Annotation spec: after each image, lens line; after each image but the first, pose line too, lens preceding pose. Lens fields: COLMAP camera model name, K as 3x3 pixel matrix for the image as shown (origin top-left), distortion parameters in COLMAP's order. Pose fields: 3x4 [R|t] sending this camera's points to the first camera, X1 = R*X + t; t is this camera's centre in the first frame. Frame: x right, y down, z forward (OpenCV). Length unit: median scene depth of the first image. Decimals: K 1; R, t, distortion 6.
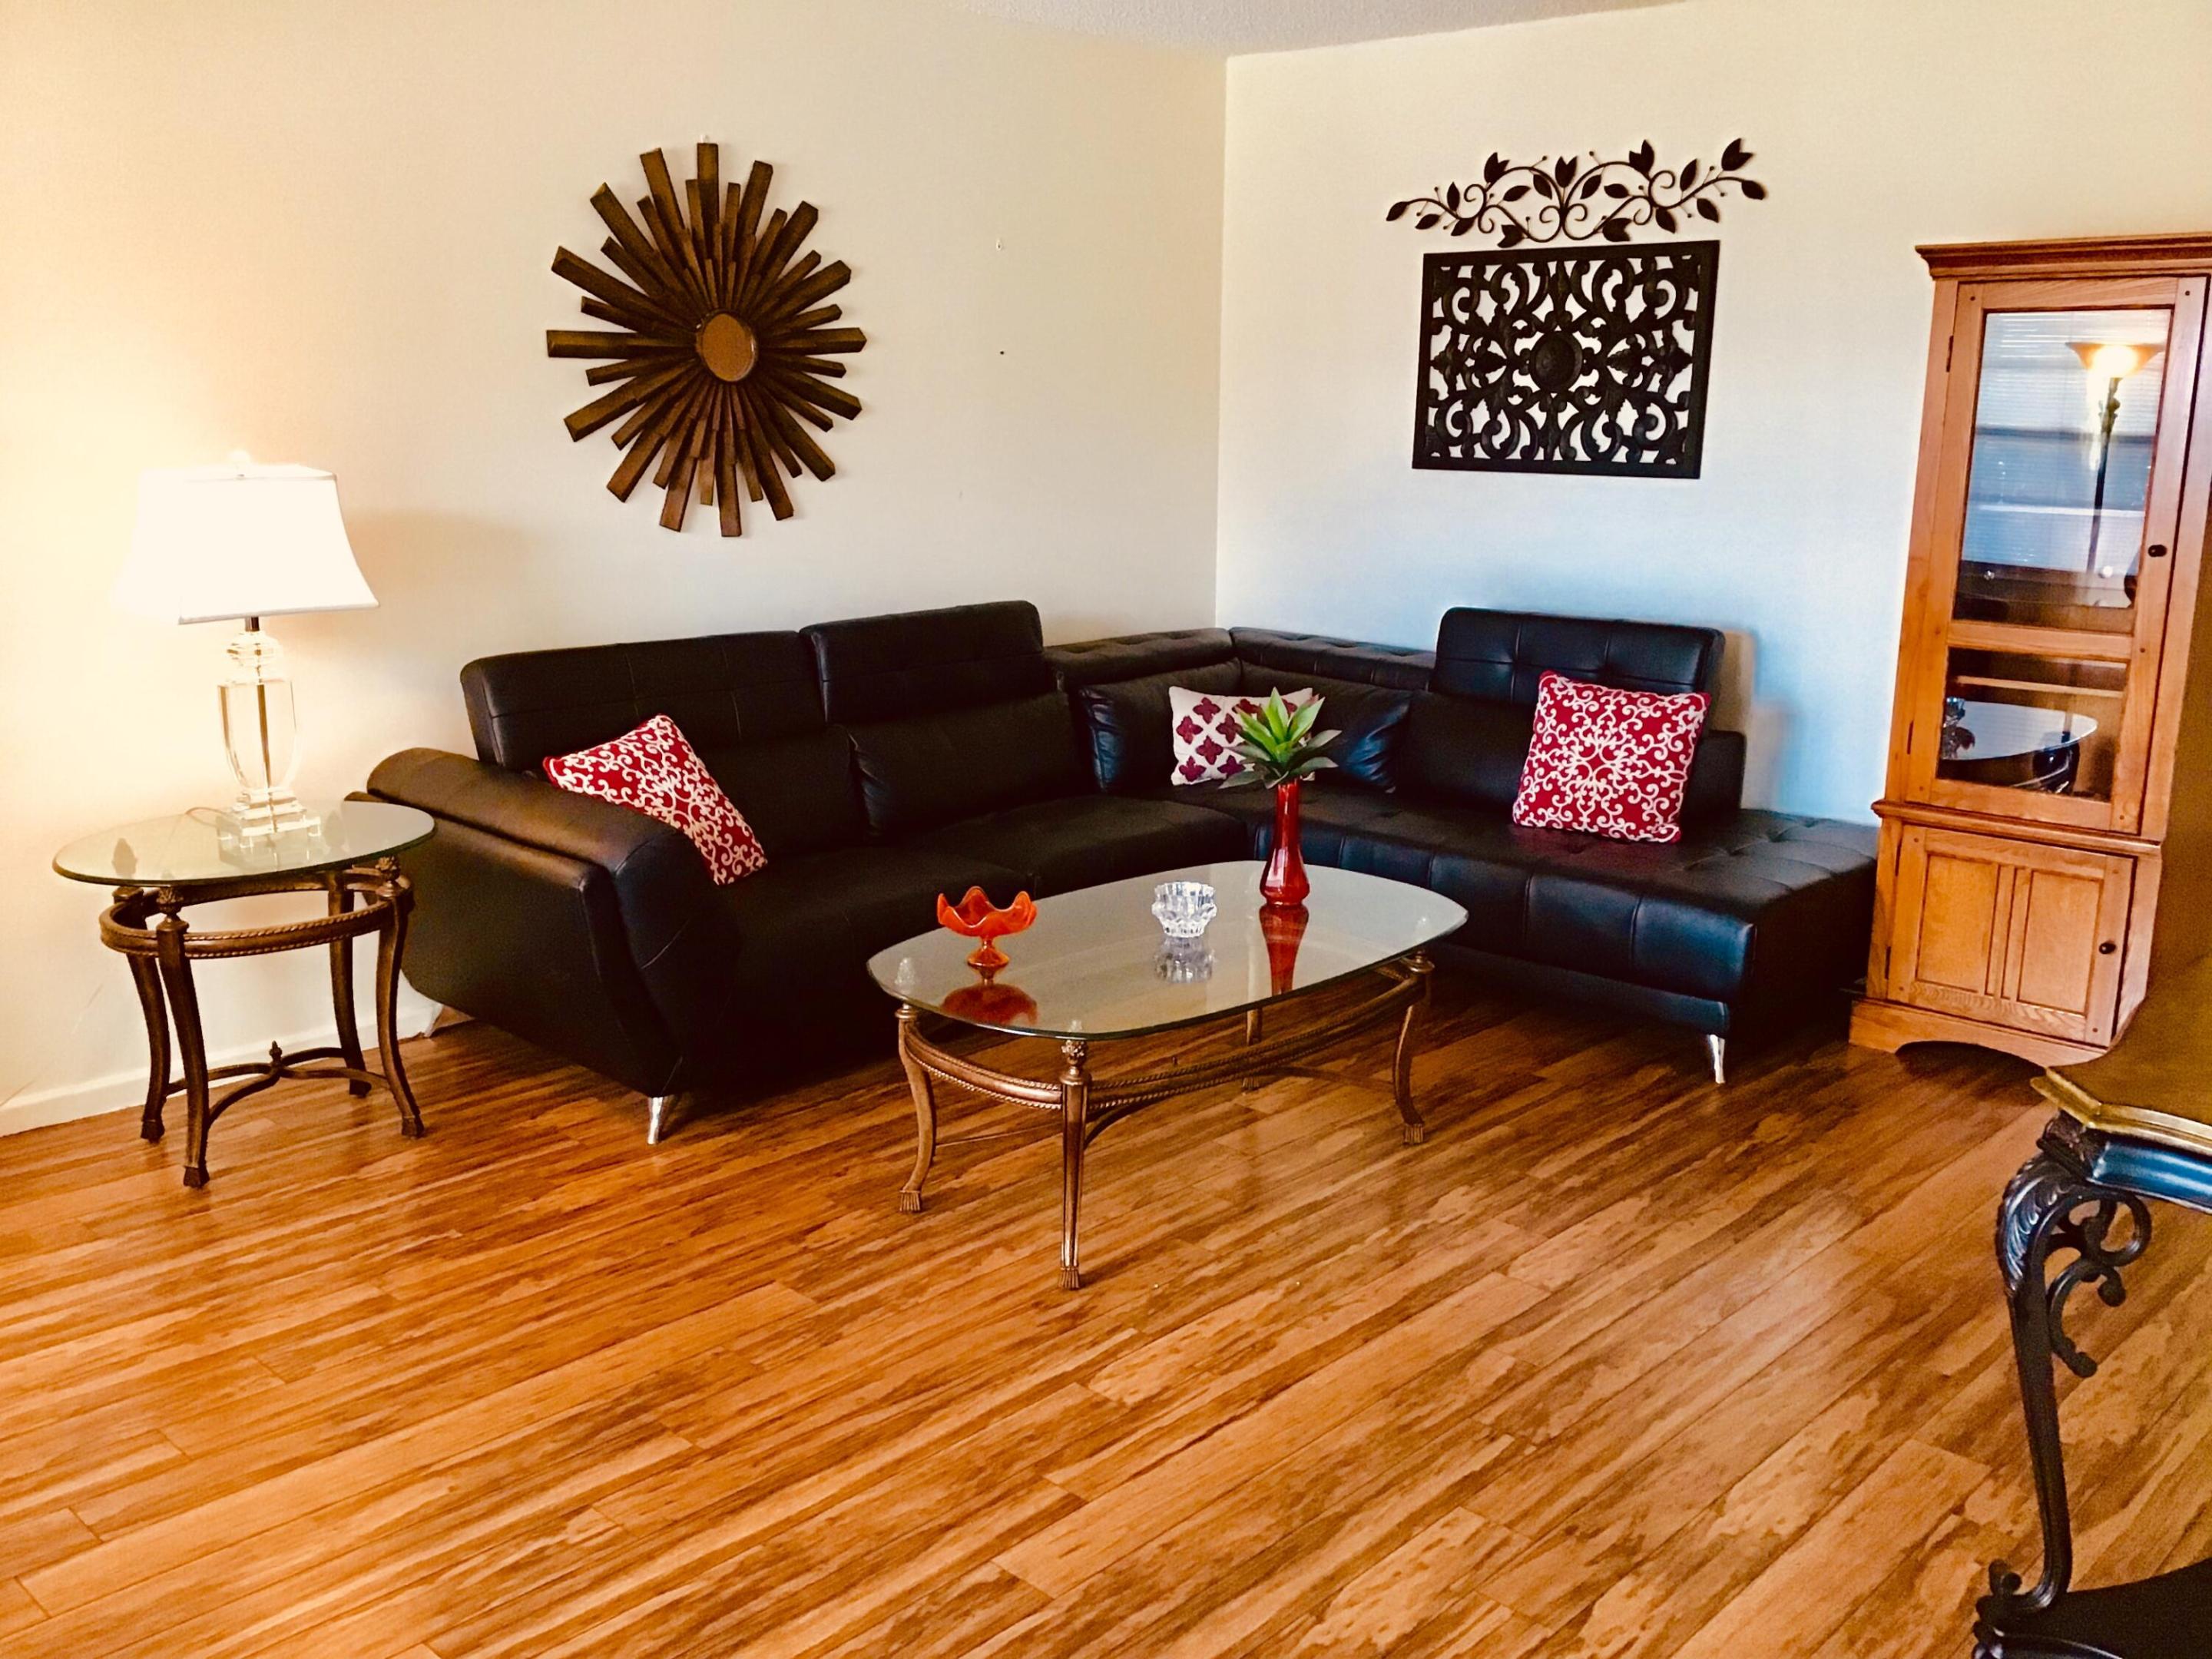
lens RADIAL K [[1984.2, 0, 1119.7], [0, 1984.2, 844.0], [0, 0, 1]] dist [0.193331, -0.363349]
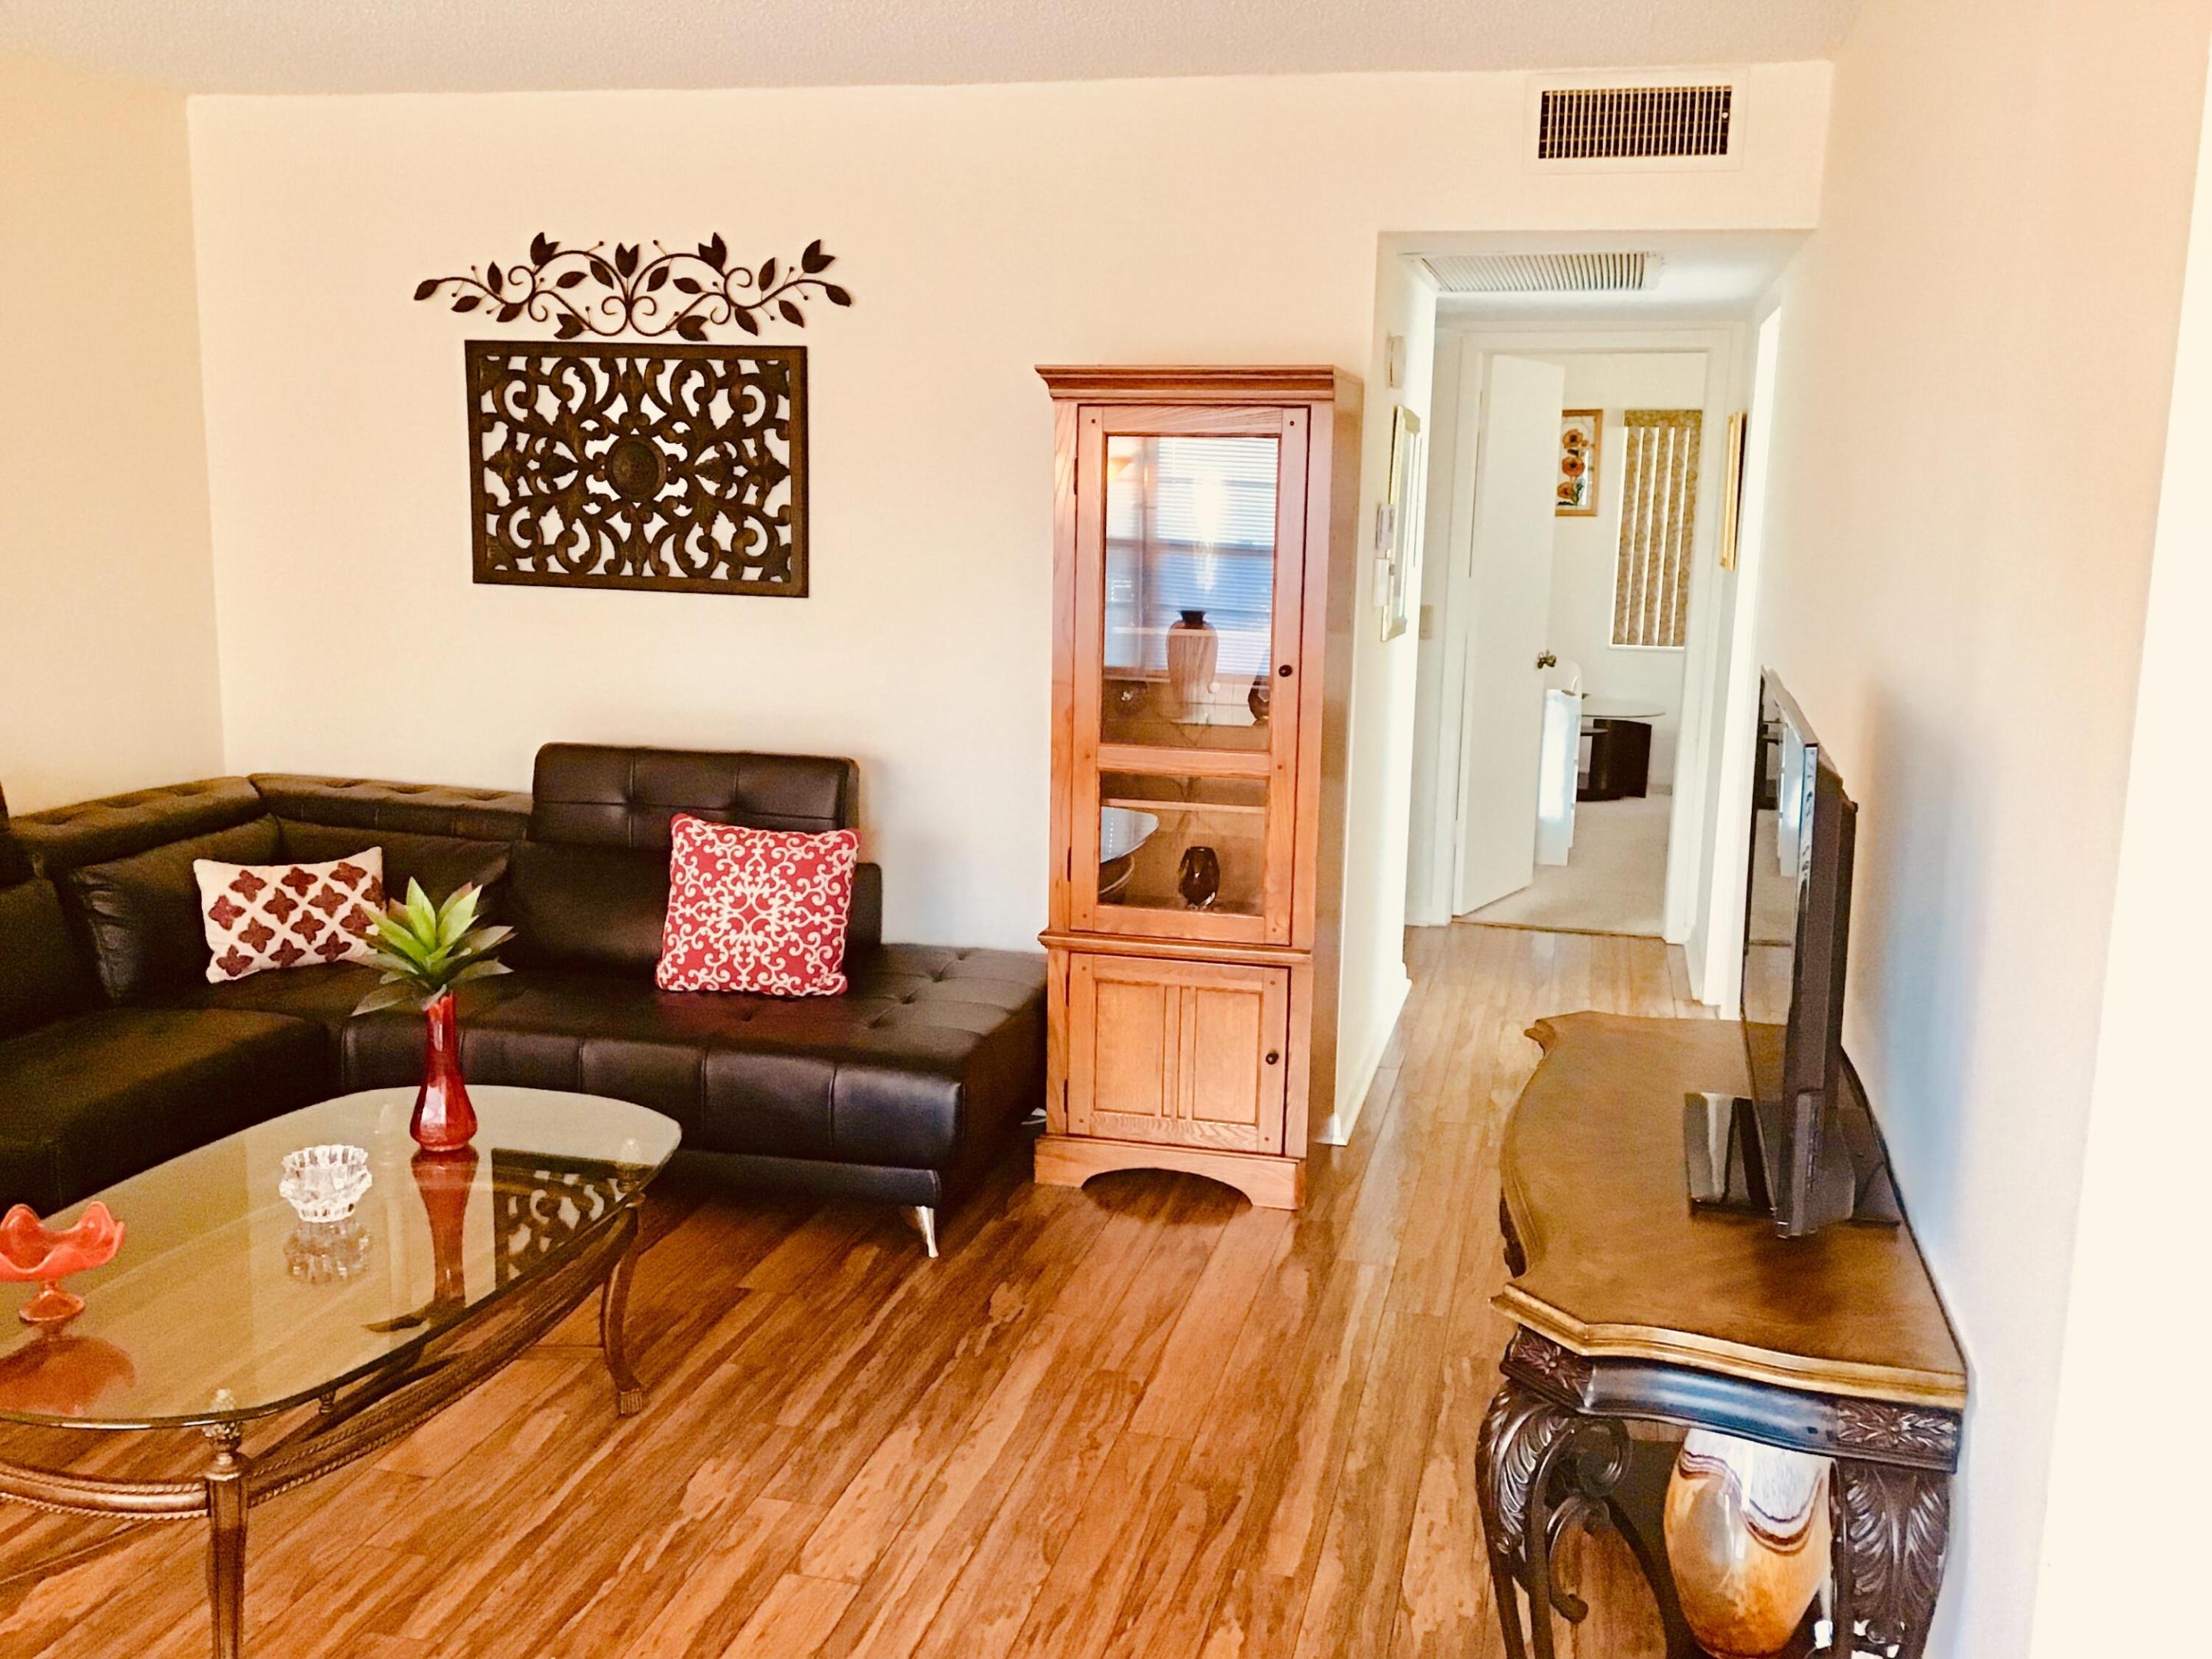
lens RADIAL K [[1999.2, 0, 1104.4], [0, 1999.2, 852.3], [0, 0, 1]] dist [0.168801, -0.358081]
pose [[0.872715, -0.080530, 0.481543, -0.053010], [0.098892, 0.995015, -0.012827, -0.039437], [-0.478110, 0.058815, 0.876329, 0.129616]]
